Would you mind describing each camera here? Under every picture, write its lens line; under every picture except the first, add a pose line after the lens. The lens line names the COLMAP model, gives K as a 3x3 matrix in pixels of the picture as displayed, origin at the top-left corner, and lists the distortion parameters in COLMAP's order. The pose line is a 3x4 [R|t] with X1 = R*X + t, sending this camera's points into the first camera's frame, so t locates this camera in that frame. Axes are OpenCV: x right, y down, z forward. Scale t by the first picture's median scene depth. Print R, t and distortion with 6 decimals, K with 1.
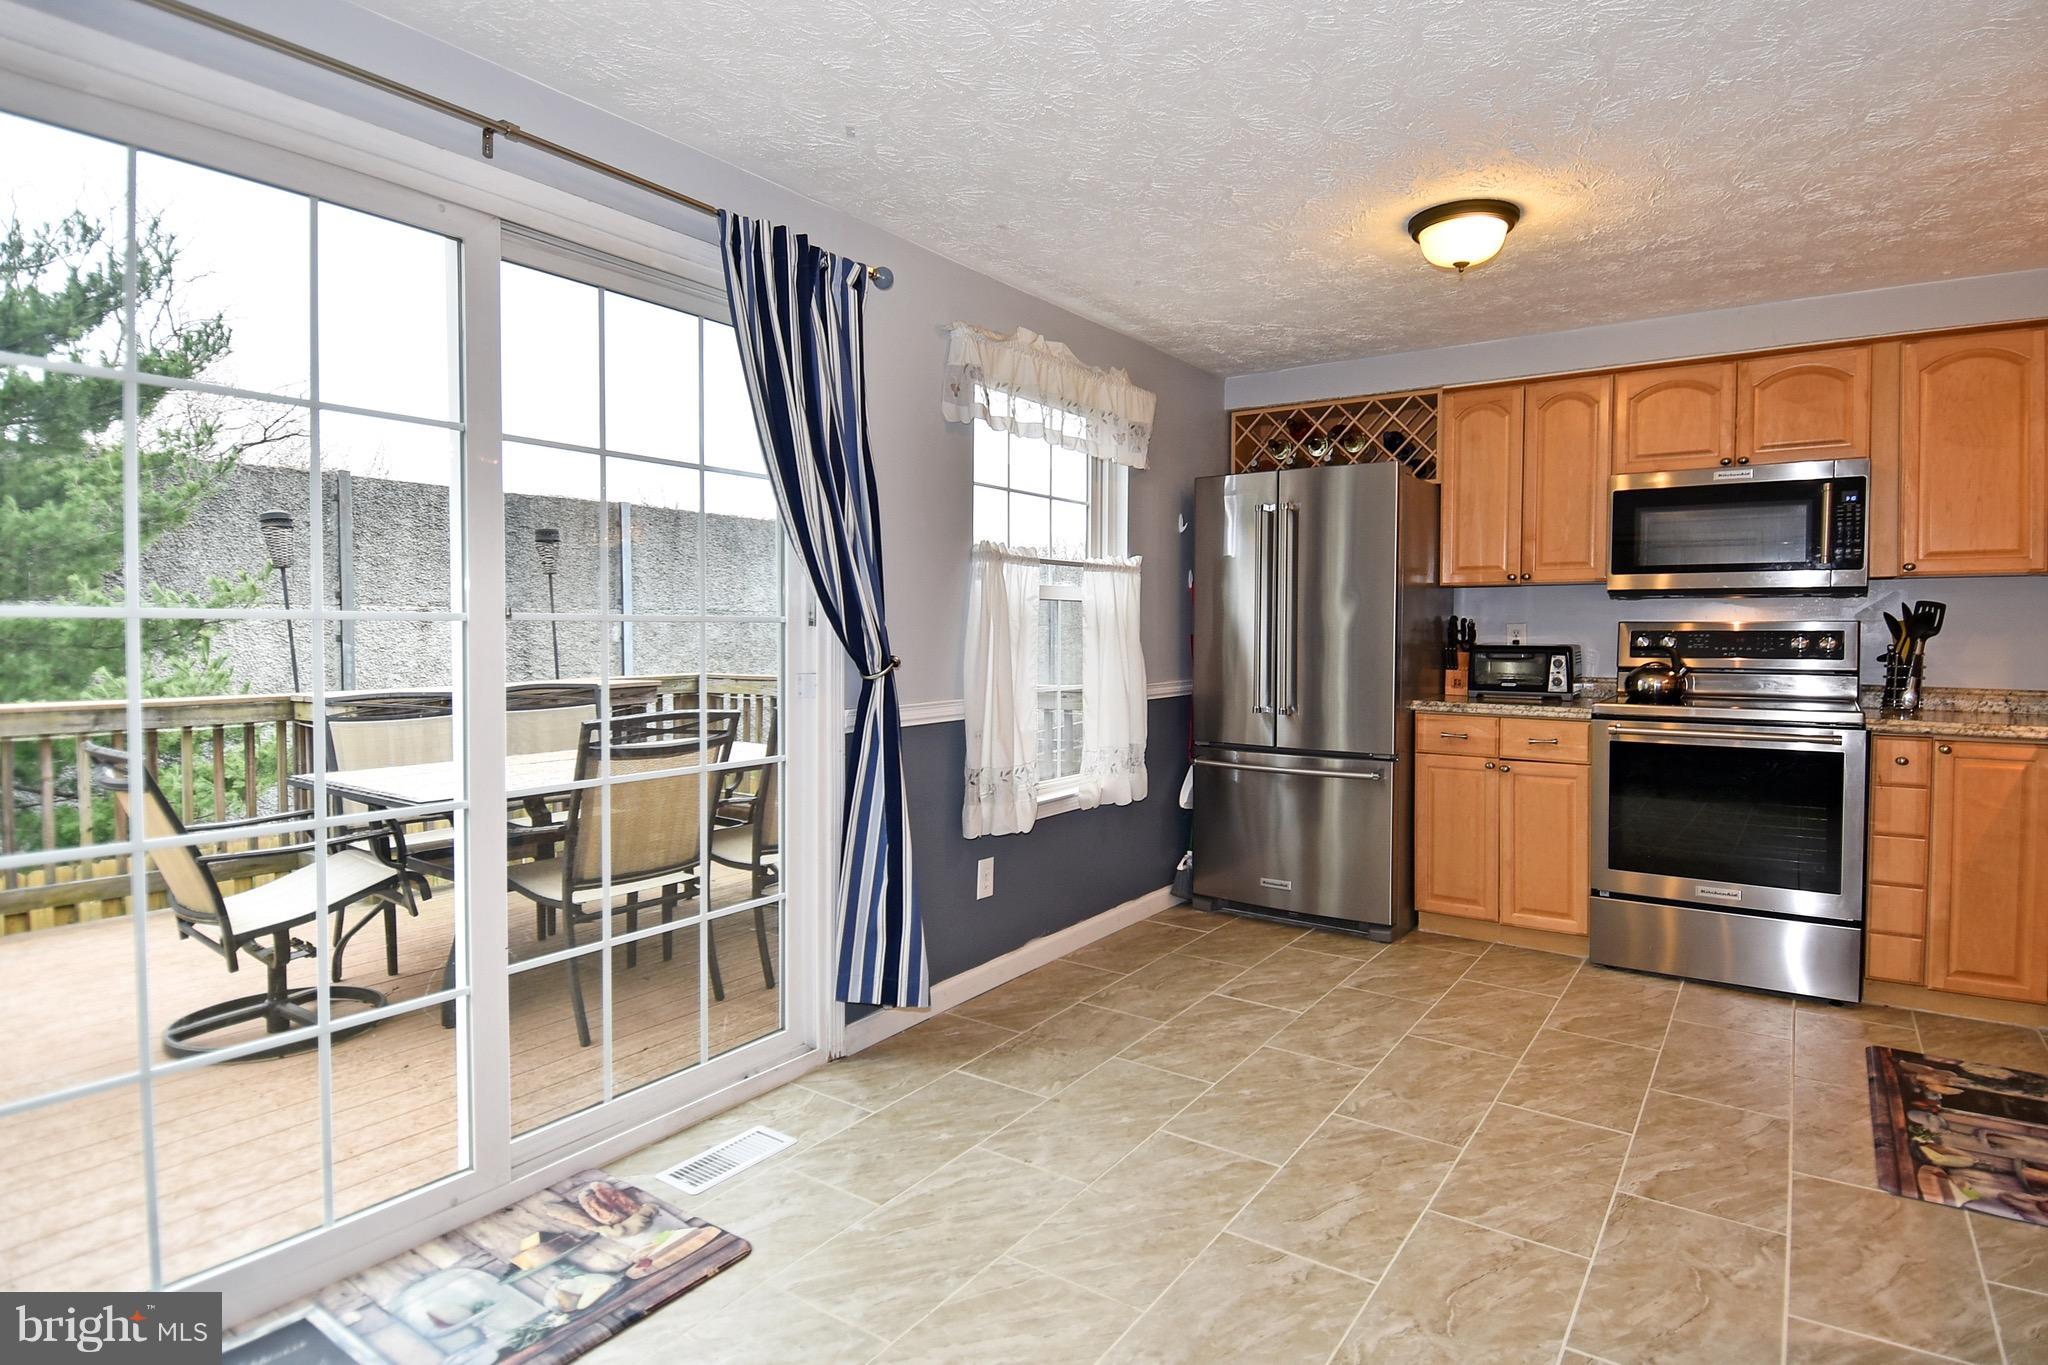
lens RADIAL K [[1048.2, 0, 1102.4], [0, 1048.2, 668.9], [0, 0, 1]] dist [0.016118, -0.035155]
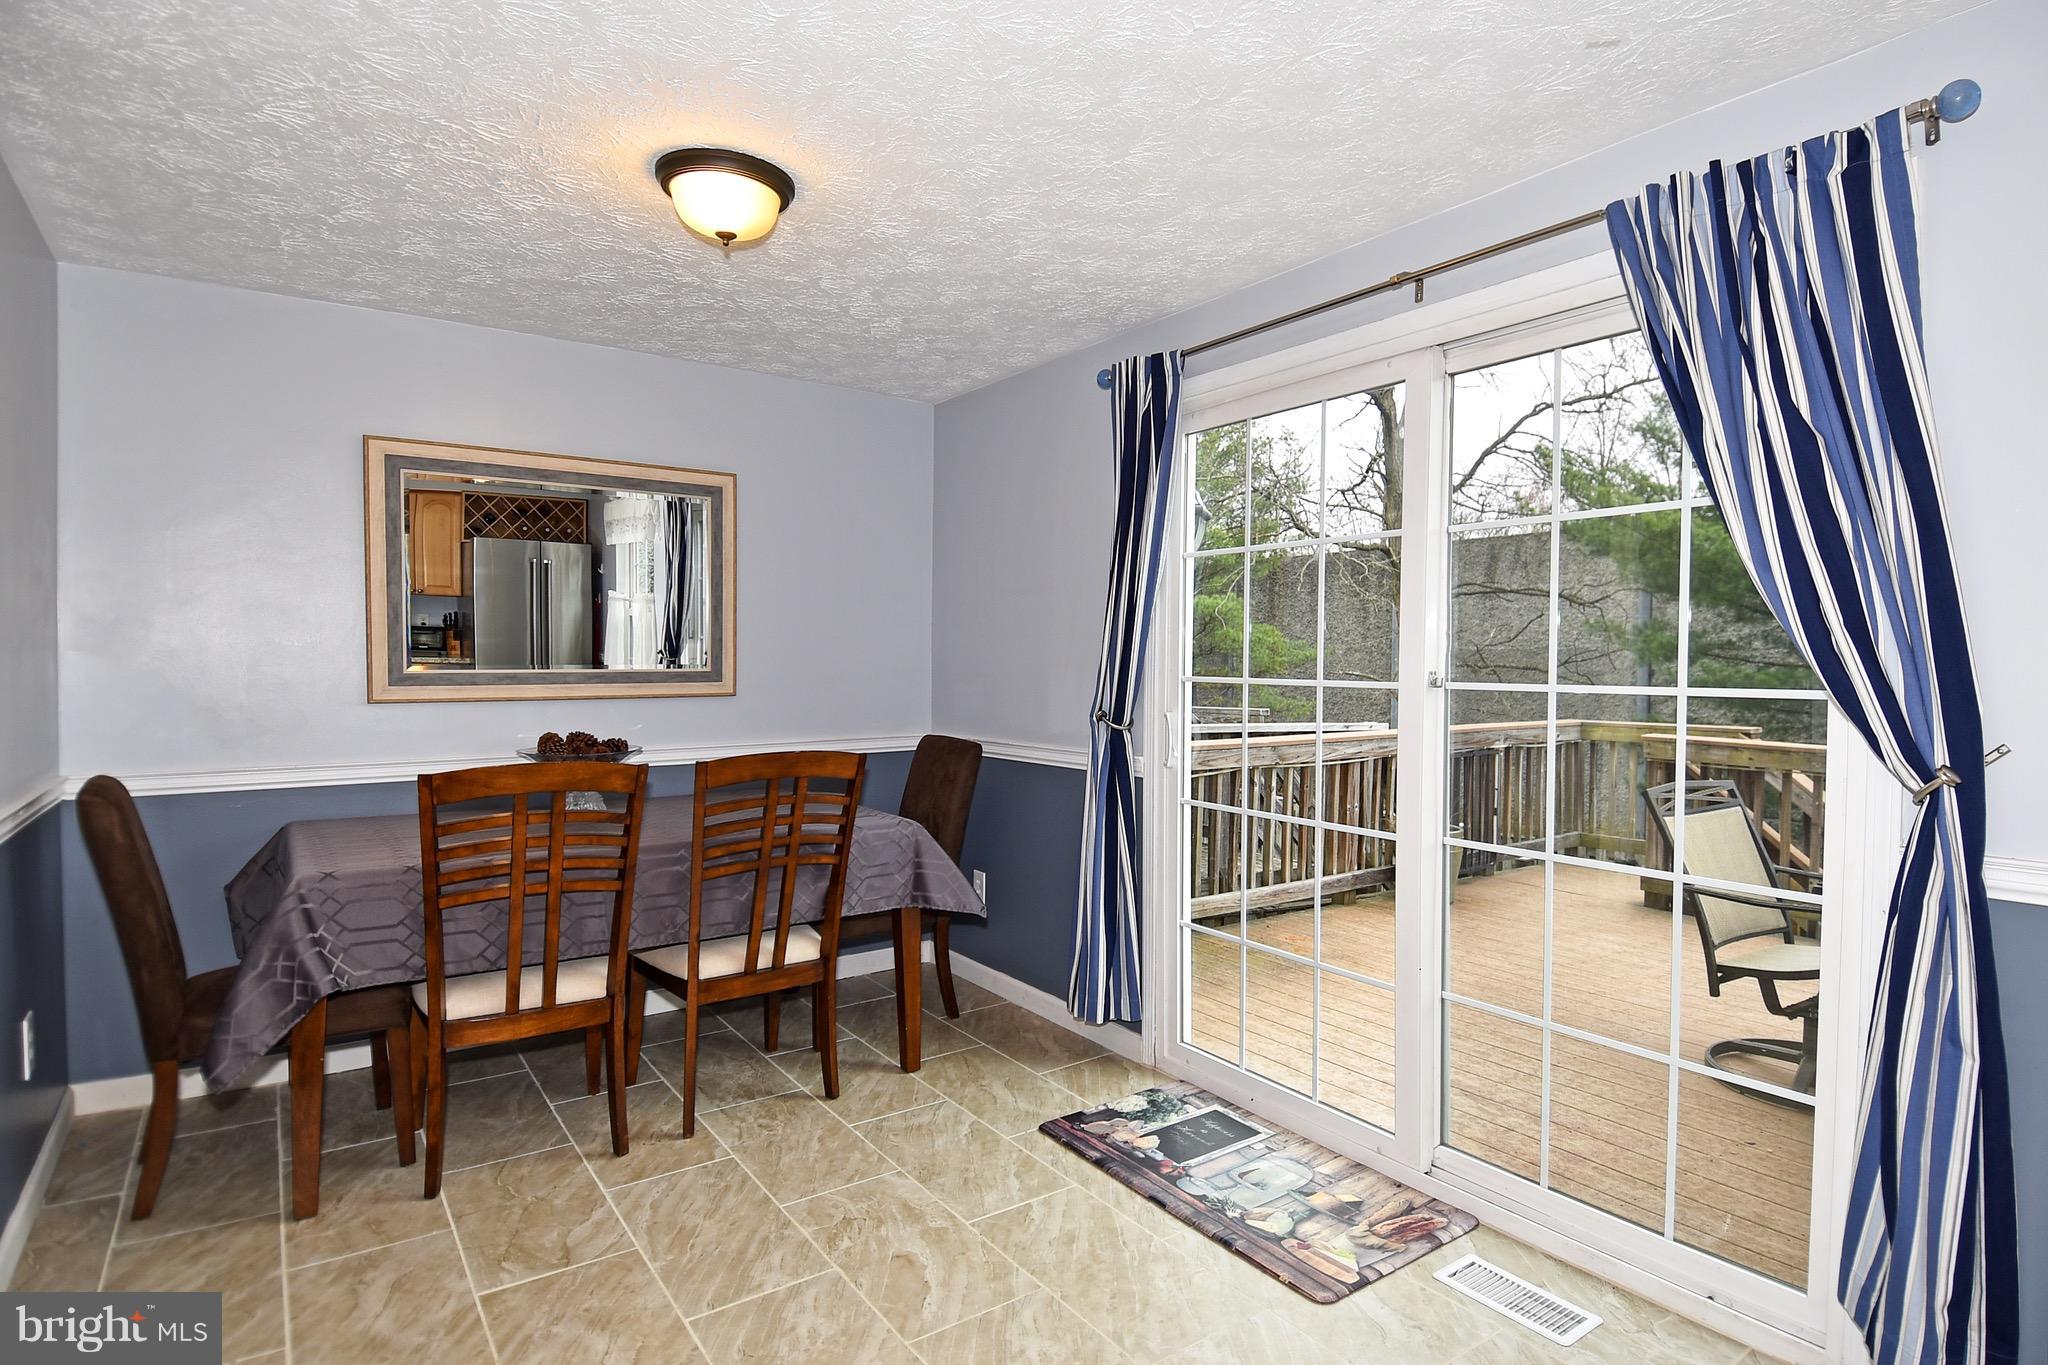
lens RADIAL K [[1050.8, 0, 1048.4], [0, 1050.8, 694.9], [0, 0, 1]] dist [0.056672, -0.055901]
pose [[-0.354747, 0.029329, -0.934502, 0.387033], [-0.042050, 0.997996, 0.047284, -0.044951], [0.934016, 0.056070, -0.352803, 0.577701]]
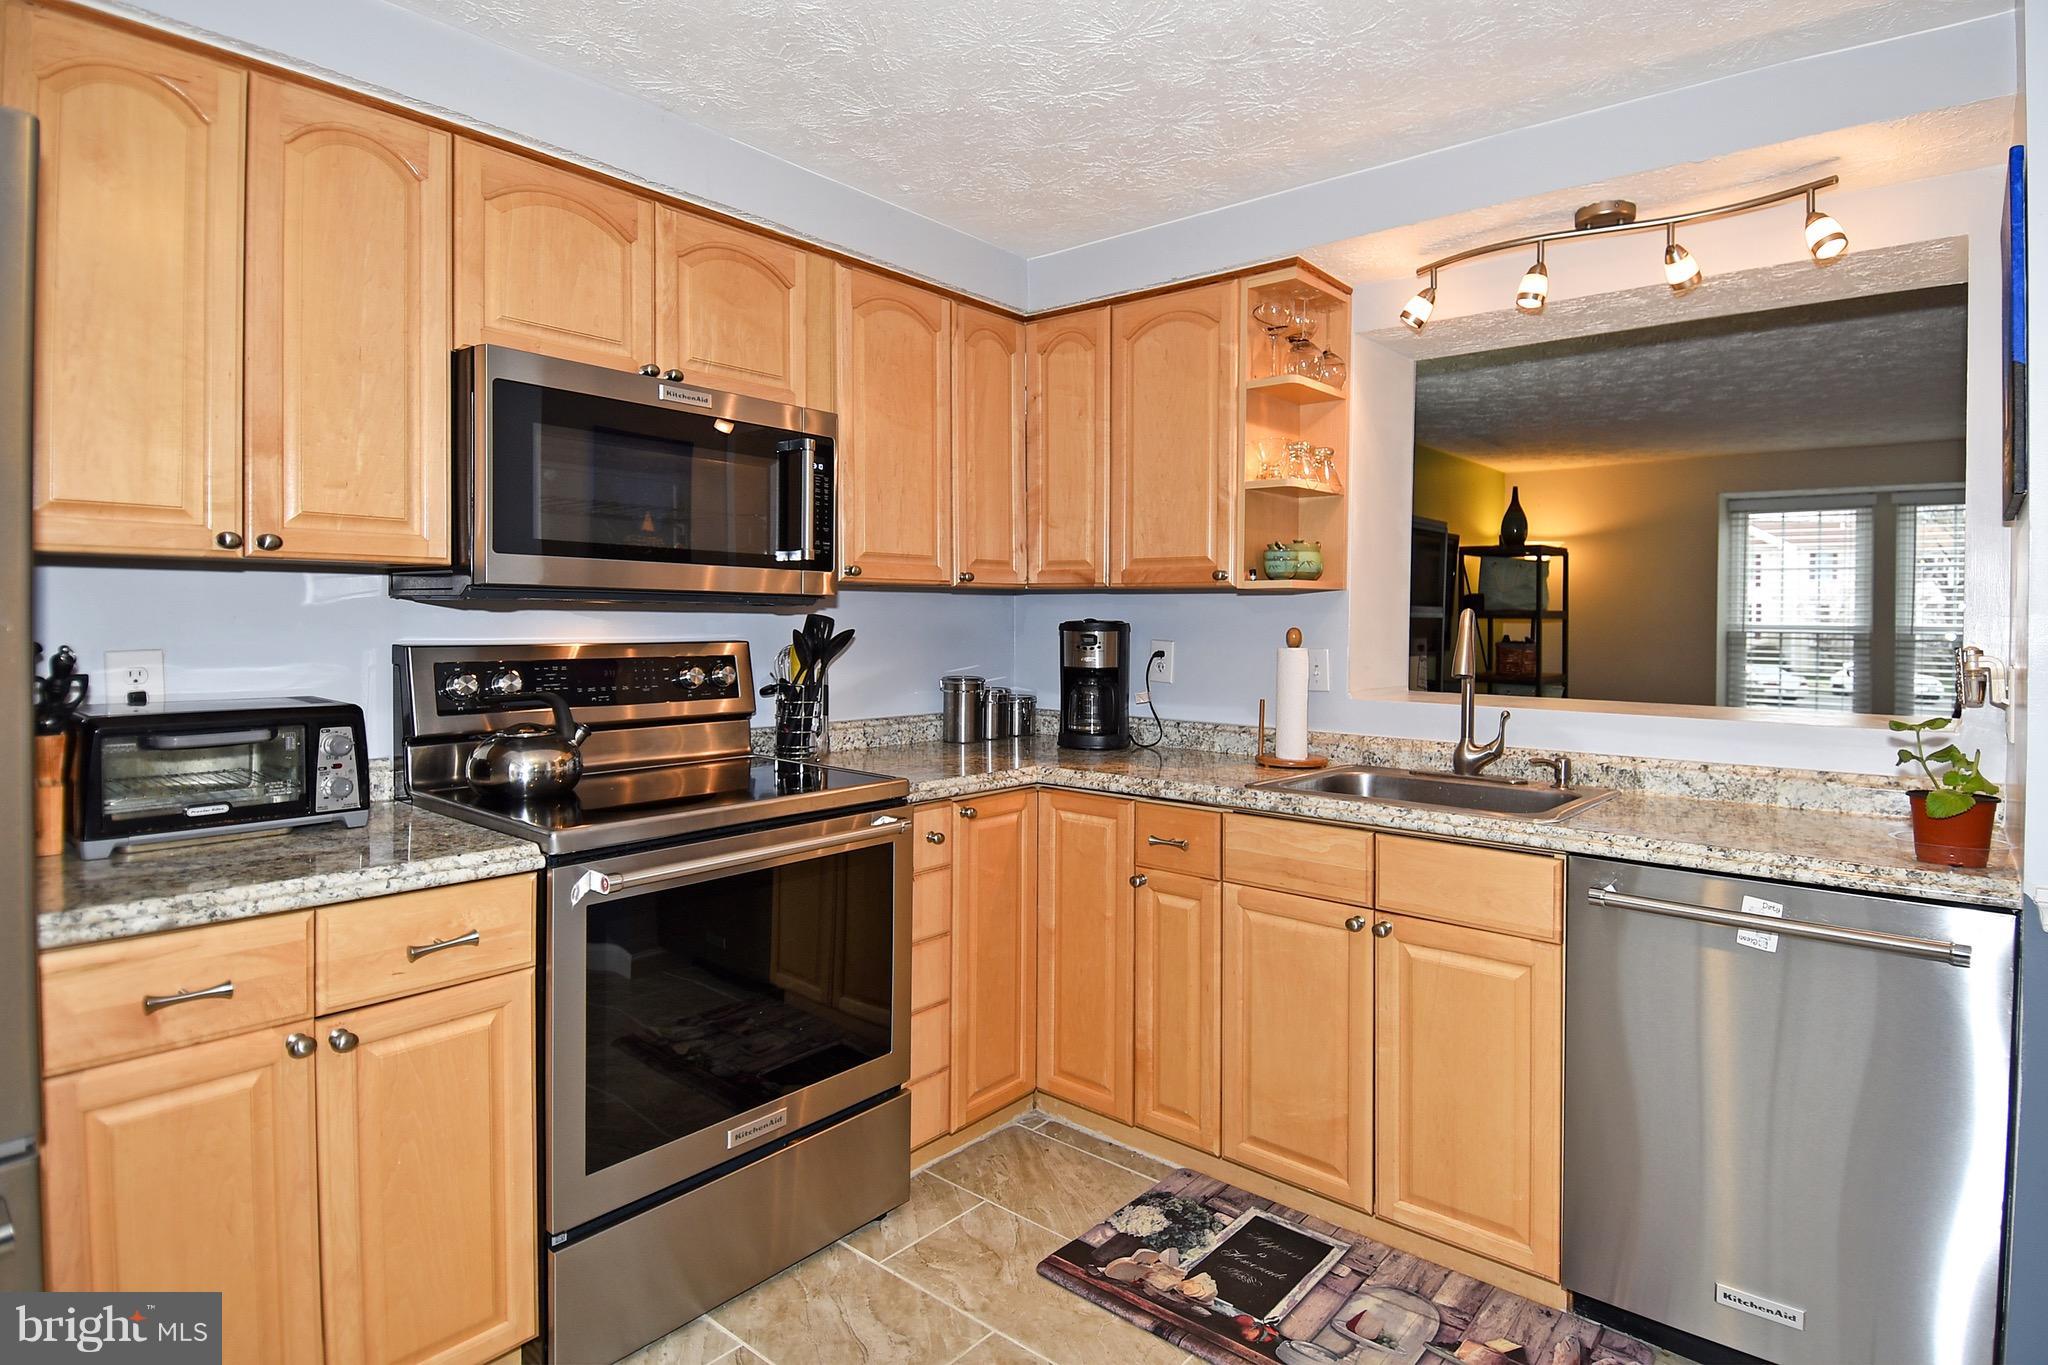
lens RADIAL K [[1073.6, 0, 1050.5], [0, 1073.6, 645.0], [0, 0, 1]] dist [0.055604, -0.059303]
pose [[0.124726, -0.023551, 0.991912, 0.027062], [0.031001, 0.999323, 0.019829, -0.052293], [-0.991707, 0.028277, 0.125371, 0.725118]]
